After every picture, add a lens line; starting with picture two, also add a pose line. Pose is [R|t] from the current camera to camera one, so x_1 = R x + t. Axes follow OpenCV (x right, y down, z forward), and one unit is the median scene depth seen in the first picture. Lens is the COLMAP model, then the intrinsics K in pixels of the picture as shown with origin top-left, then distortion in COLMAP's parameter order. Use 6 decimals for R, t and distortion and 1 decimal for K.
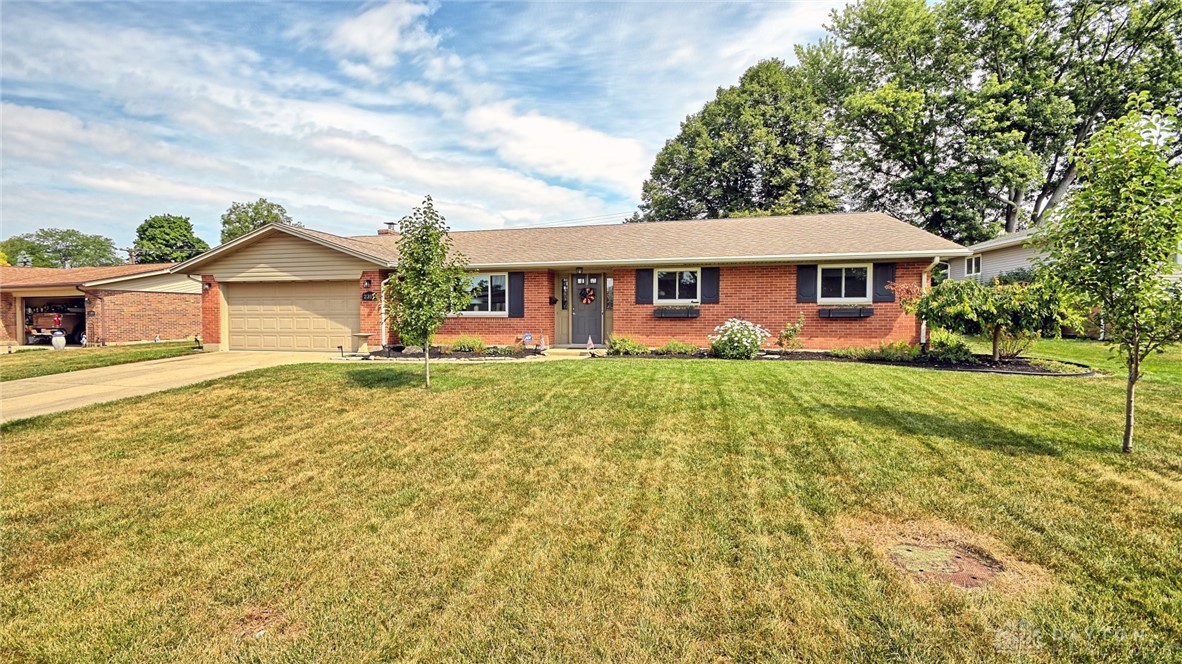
lens RADIAL K [[518.3, 0, 591.0], [0, 518.3, 332.0], [0, 0, 1]] dist [-0.000691, -0.000012]
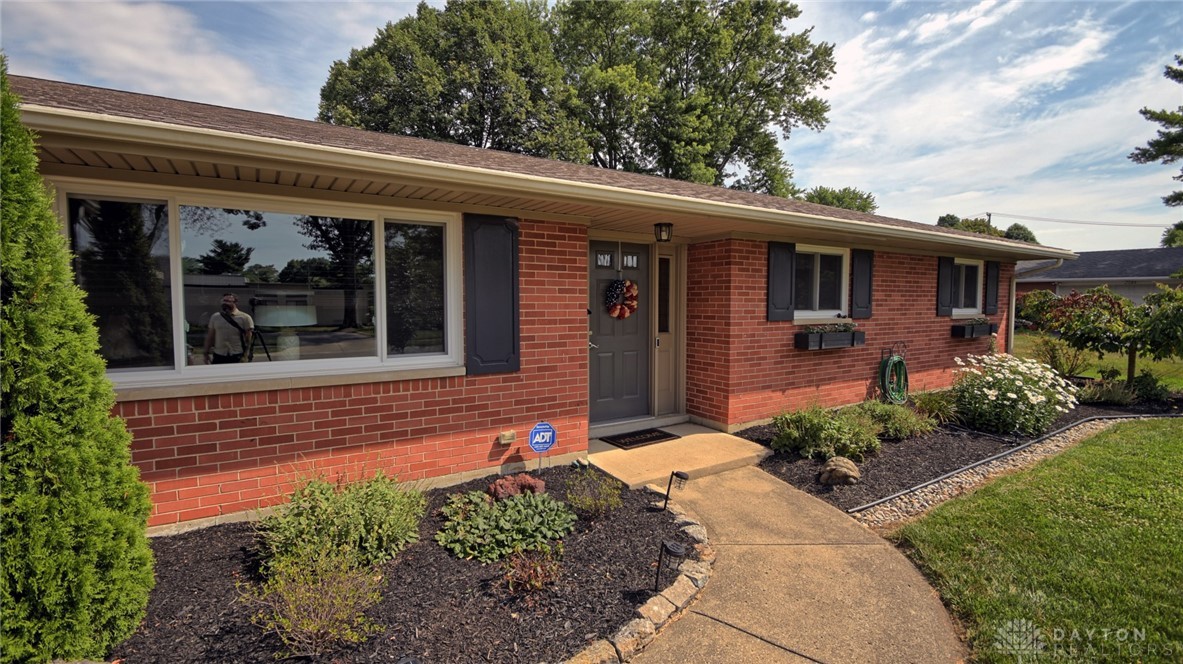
lens RADIAL K [[518.7, 0, 591.5], [0, 518.7, 332.0], [0, 0, 1]] dist [-0.000691, -0.000012]
pose [[0.698604, -0.040818, 0.714343, -0.309231], [0.021218, 0.999114, 0.036339, -0.059927], [-0.715194, -0.010230, 0.698851, 0.746797]]
